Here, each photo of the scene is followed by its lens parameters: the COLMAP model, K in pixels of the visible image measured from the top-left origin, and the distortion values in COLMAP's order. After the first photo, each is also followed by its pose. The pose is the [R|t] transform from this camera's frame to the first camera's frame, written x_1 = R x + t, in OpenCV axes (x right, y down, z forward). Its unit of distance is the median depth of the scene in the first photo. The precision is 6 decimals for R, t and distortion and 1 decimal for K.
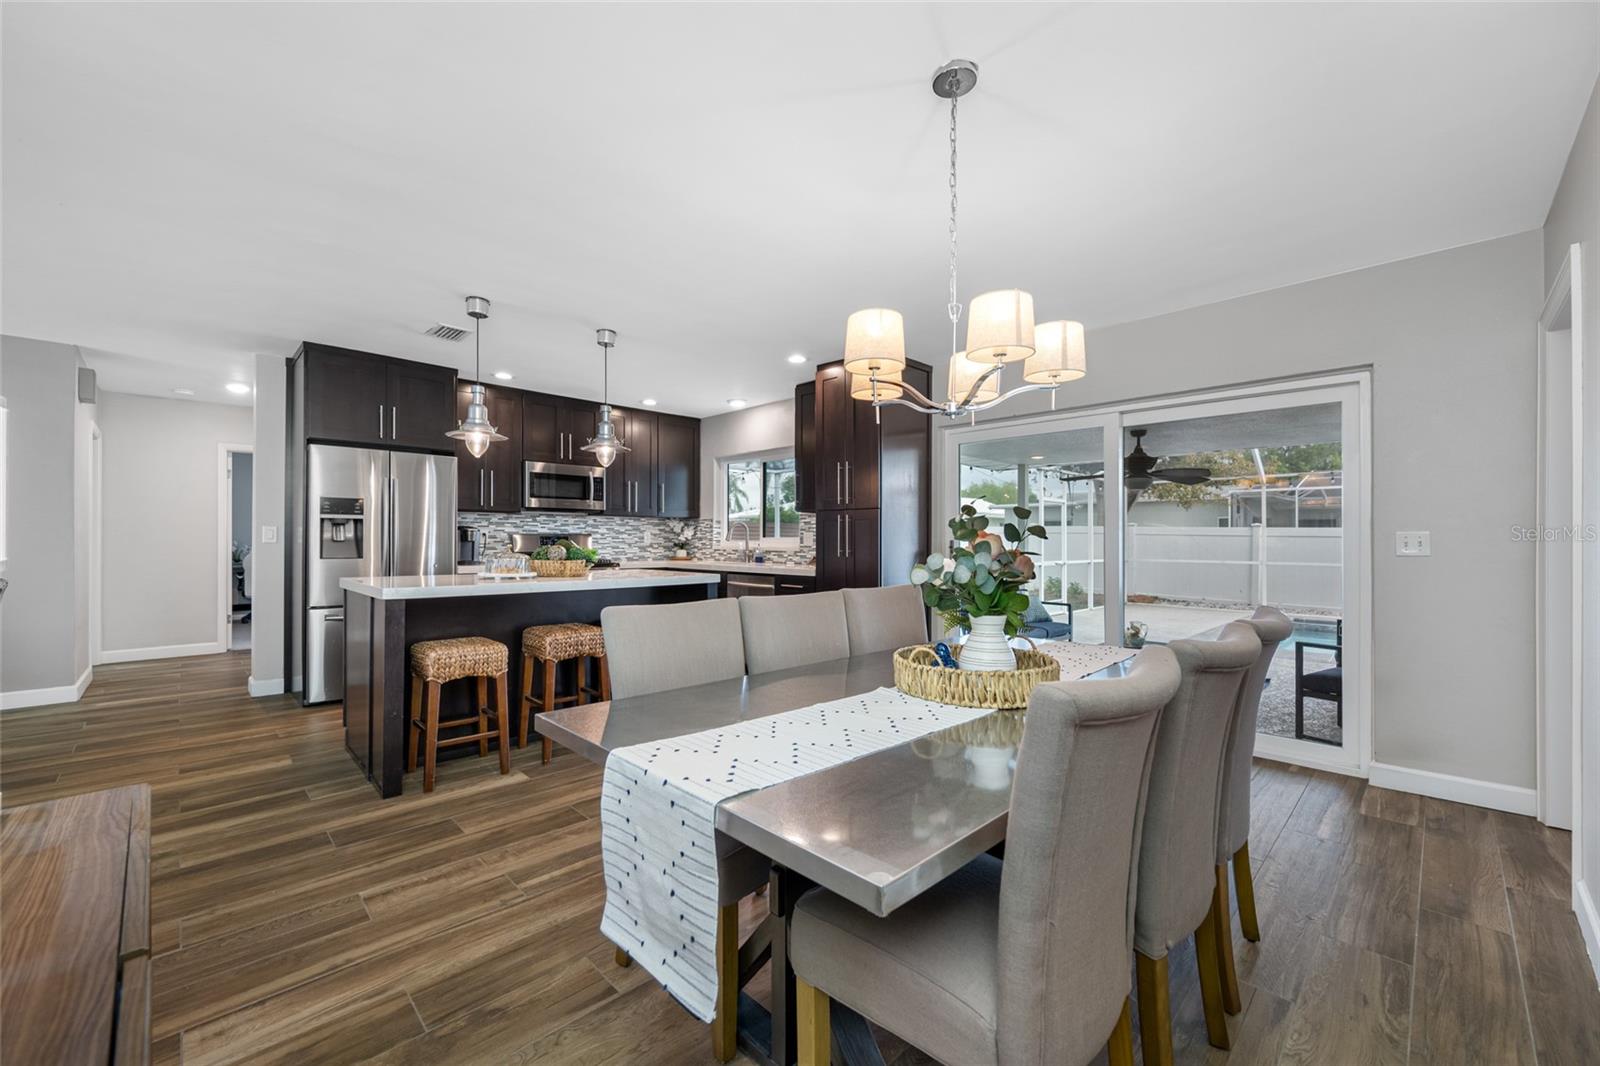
lens RADIAL K [[634.7, 0, 801.4], [0, 634.7, 543.8], [0, 0, 1]] dist [-0.003454, 0.001389]
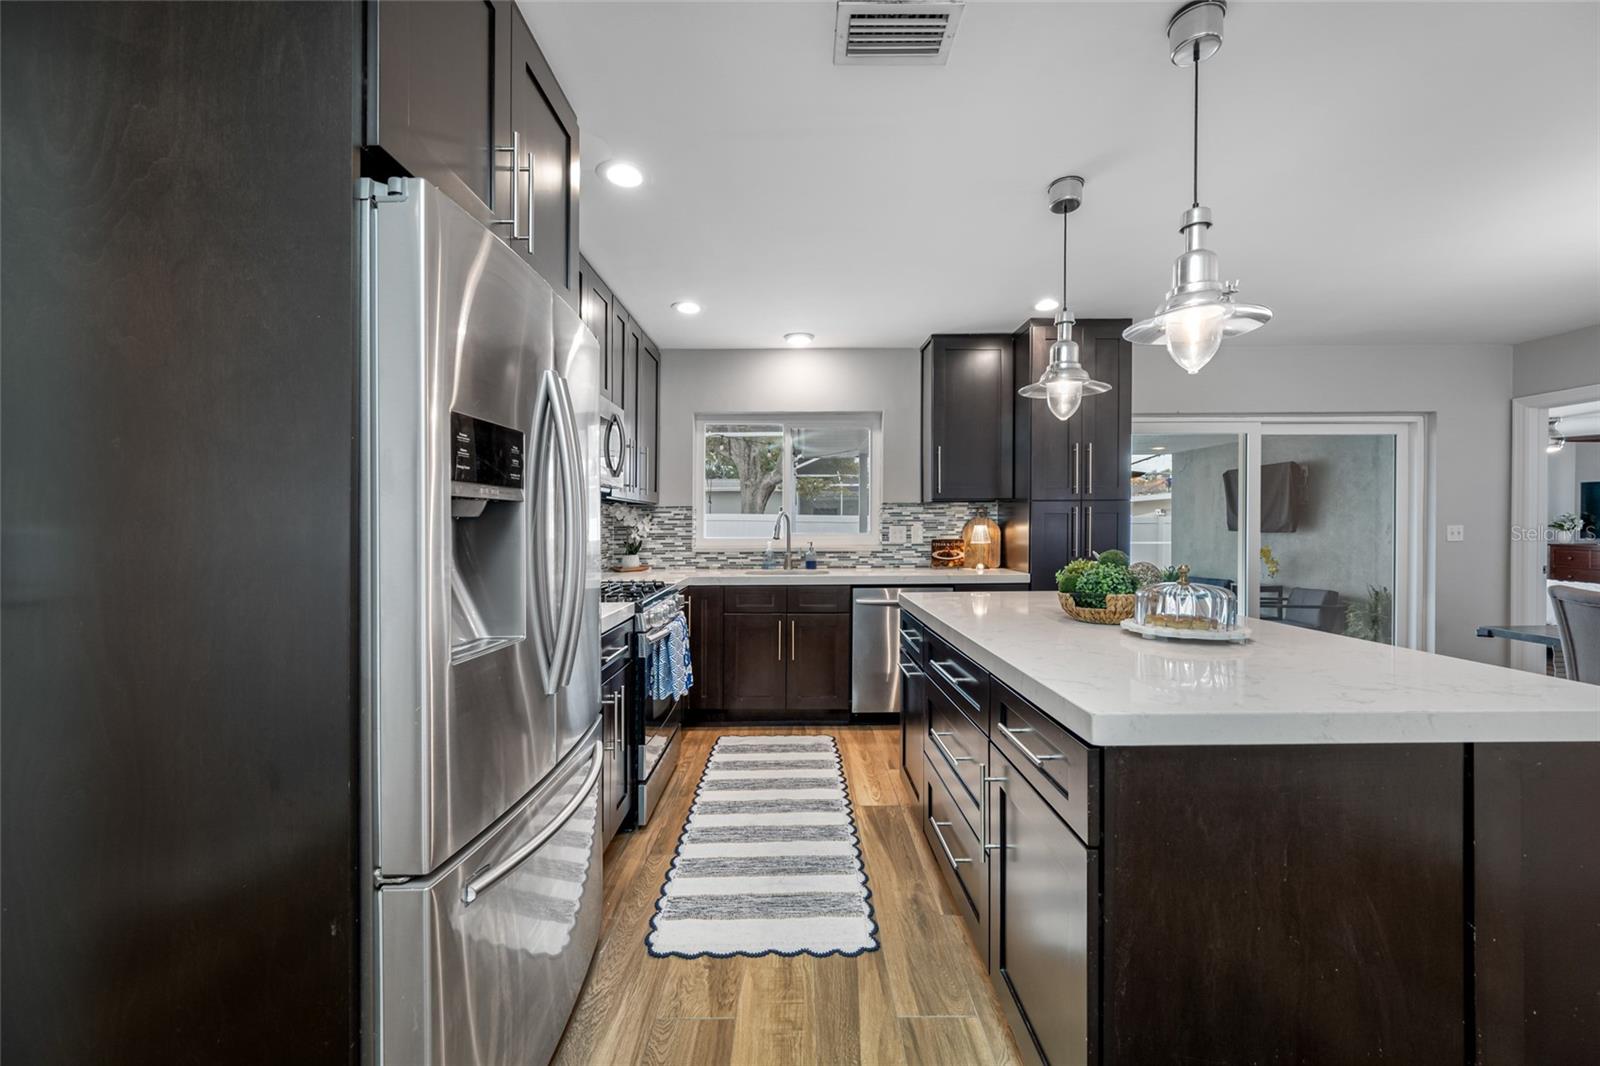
lens RADIAL K [[634.7, 0, 799.1], [0, 634.7, 533.0], [0, 0, 1]] dist [-0.003454, 0.001389]
pose [[0.702378, -0.018651, 0.711560, -0.788241], [0.014301, 0.999825, 0.012090, -0.026157], [-0.711661, 0.001684, 0.702521, 0.684733]]
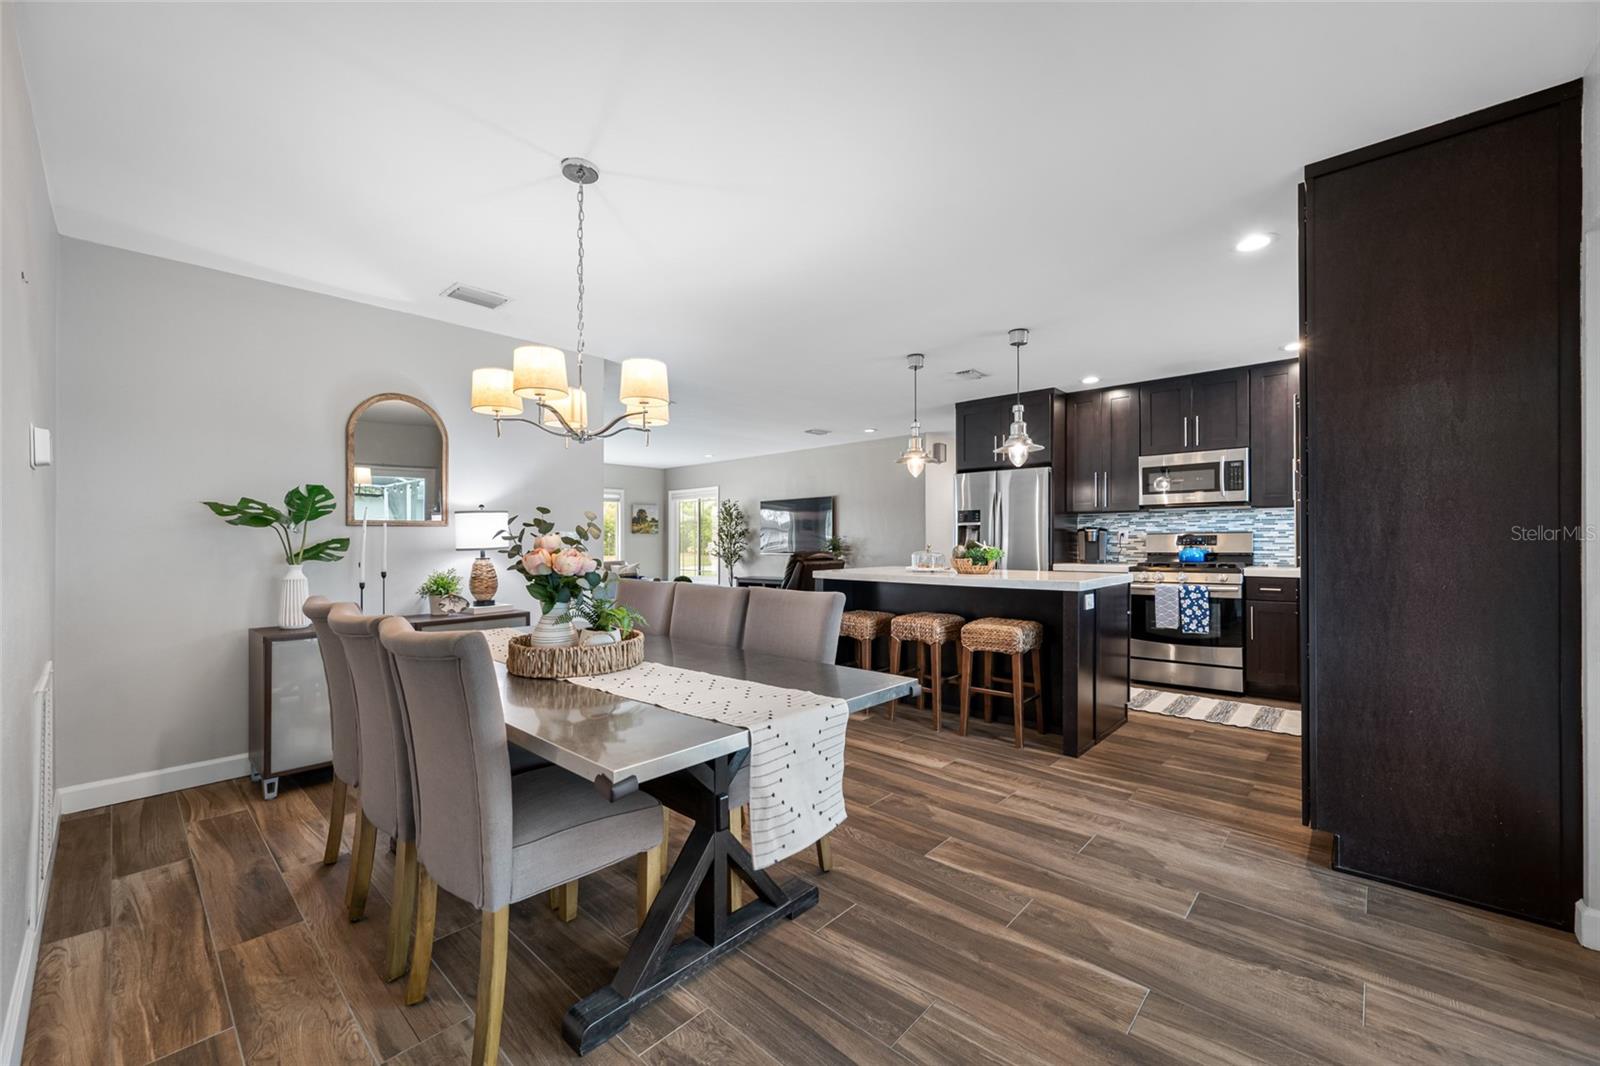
lens RADIAL K [[634.7, 0, 802.9], [0, 634.7, 545.3], [0, 0, 1]] dist [-0.003454, 0.001389]
pose [[0.055757, 0.002489, -0.998441, 0.595358], [-0.002239, 0.999995, 0.002368, 0.001608], [0.998442, 0.002104, 0.055762, 0.540683]]
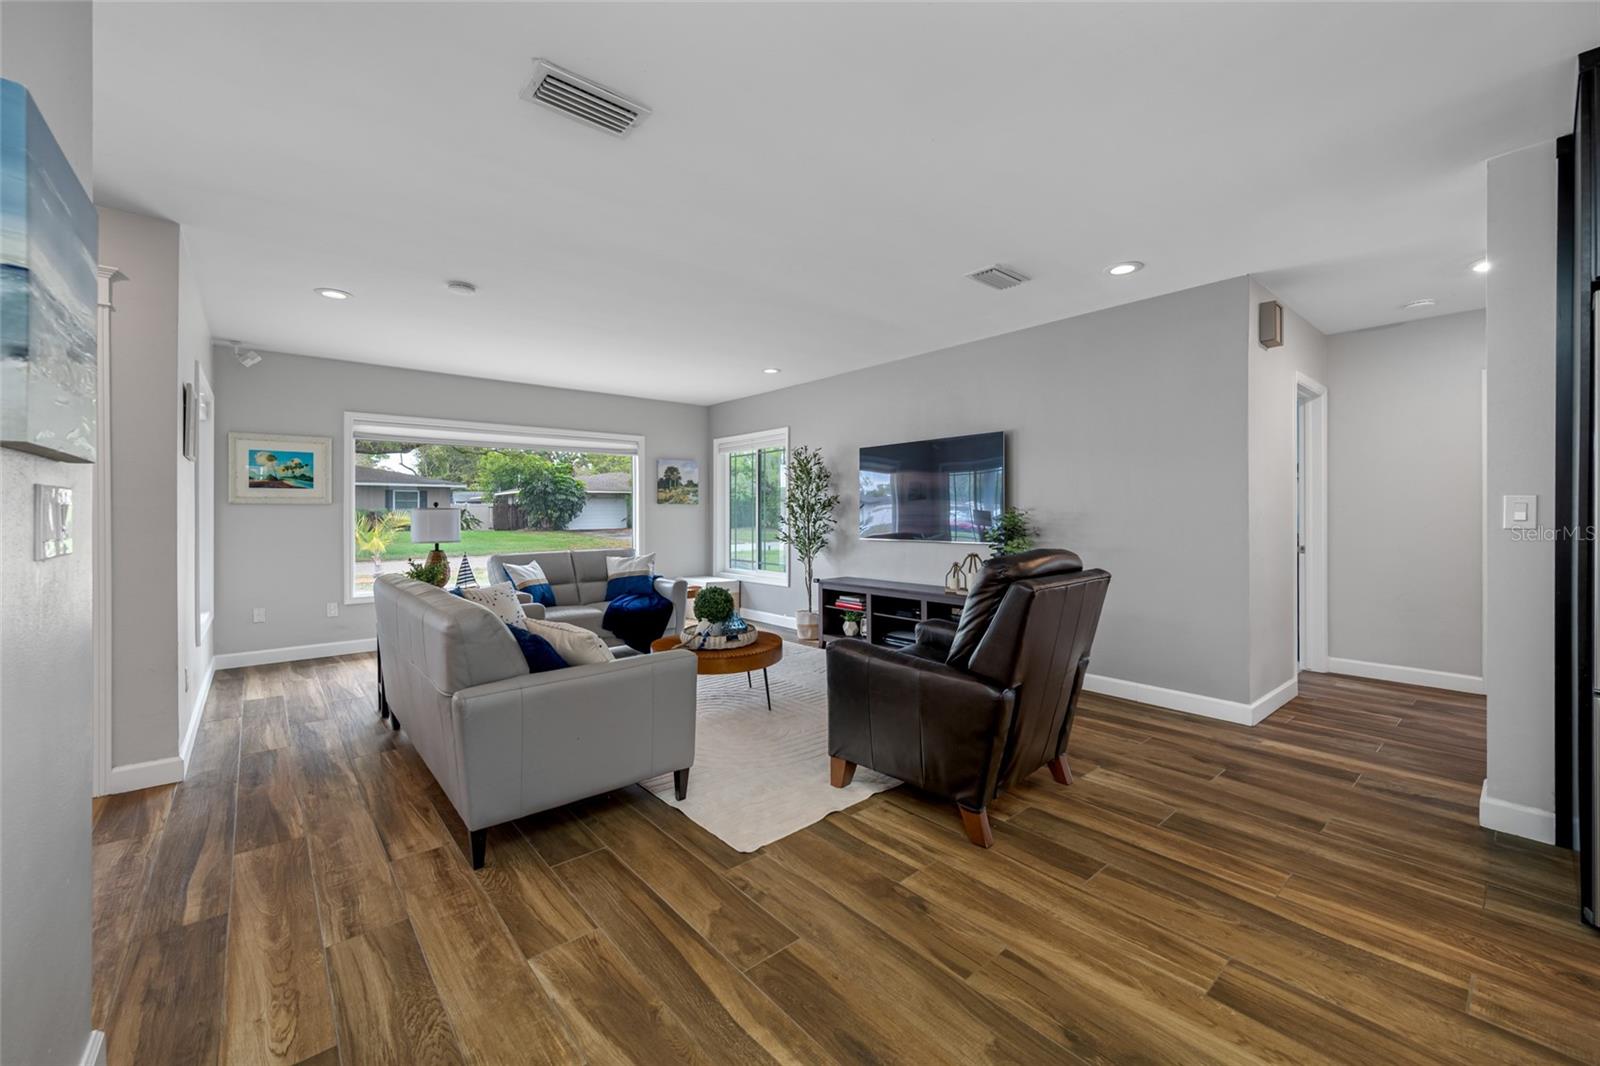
lens RADIAL K [[634.7, 0, 795.8], [0, 634.7, 516.1], [0, 0, 1]] dist [-0.003454, 0.001389]
pose [[-0.071434, -0.000143, -0.997445, -0.312574], [-0.006809, 0.999977, 0.000344, -0.008208], [0.997422, 0.006816, -0.071433, 0.480806]]
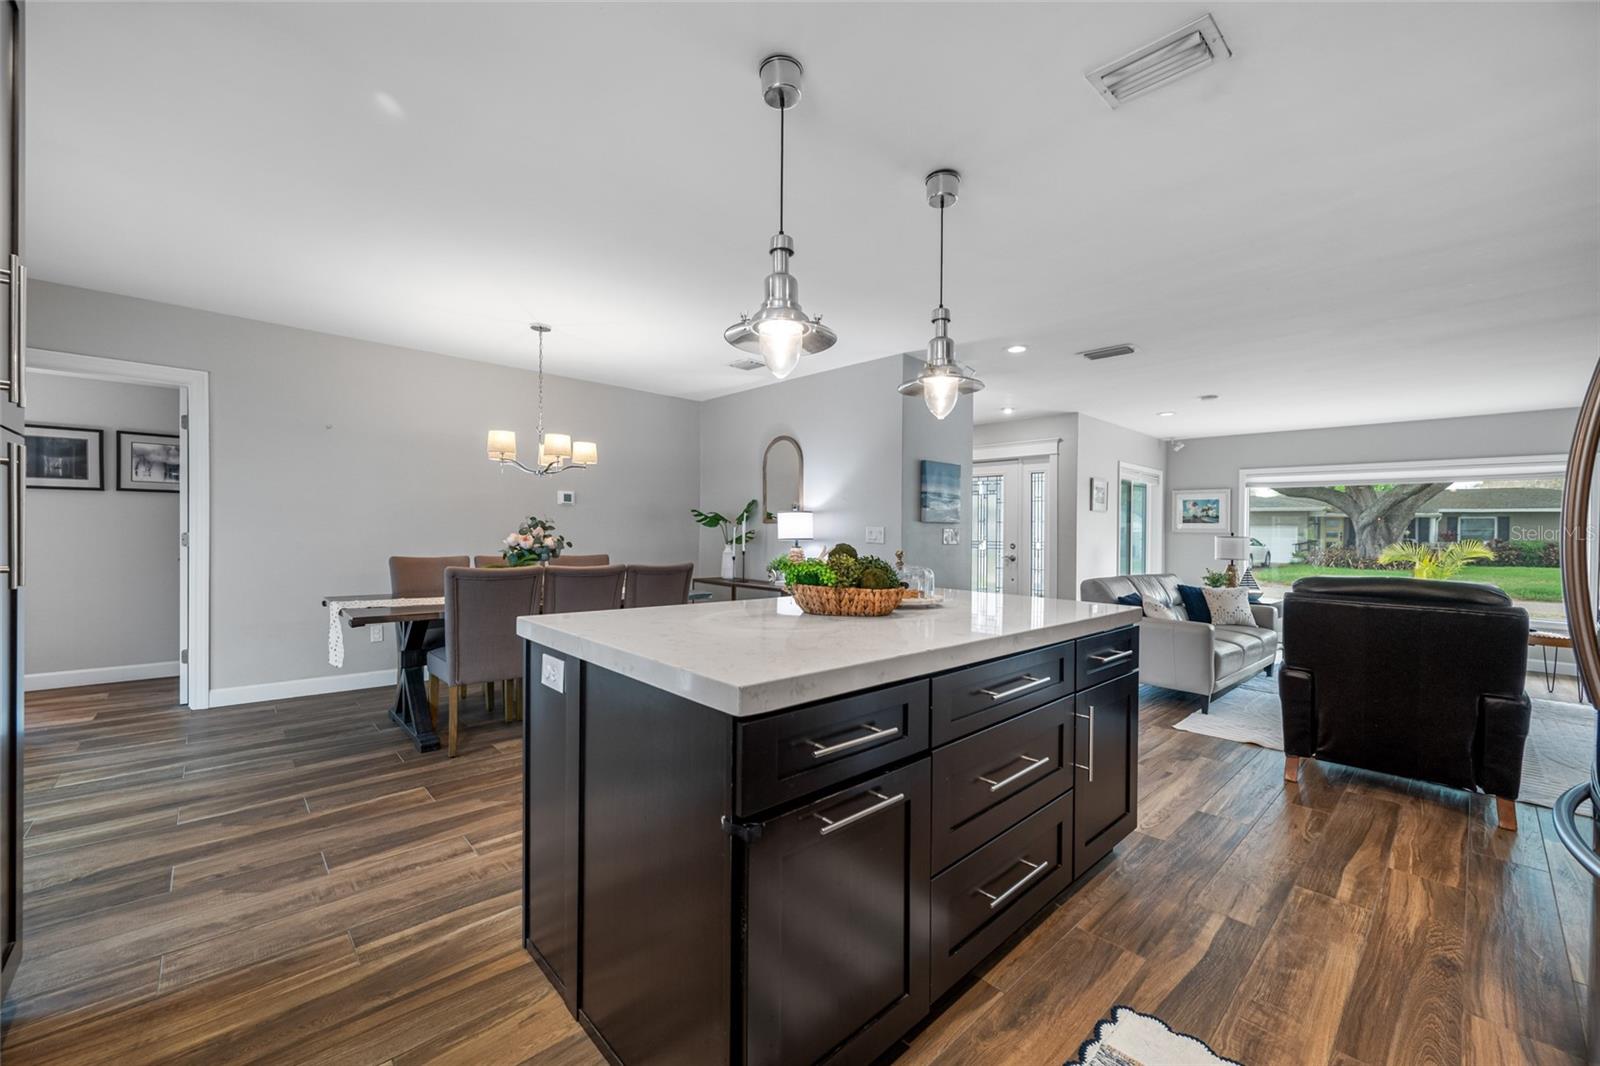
lens RADIAL K [[634.7, 0, 803.1], [0, 634.7, 534.3], [0, 0, 1]] dist [-0.003454, 0.001389]
pose [[-0.999397, -0.026368, 0.022612, -0.295474], [-0.026042, 0.999555, 0.014570, -0.016569], [-0.022986, 0.013973, -0.999638, 1.285854]]
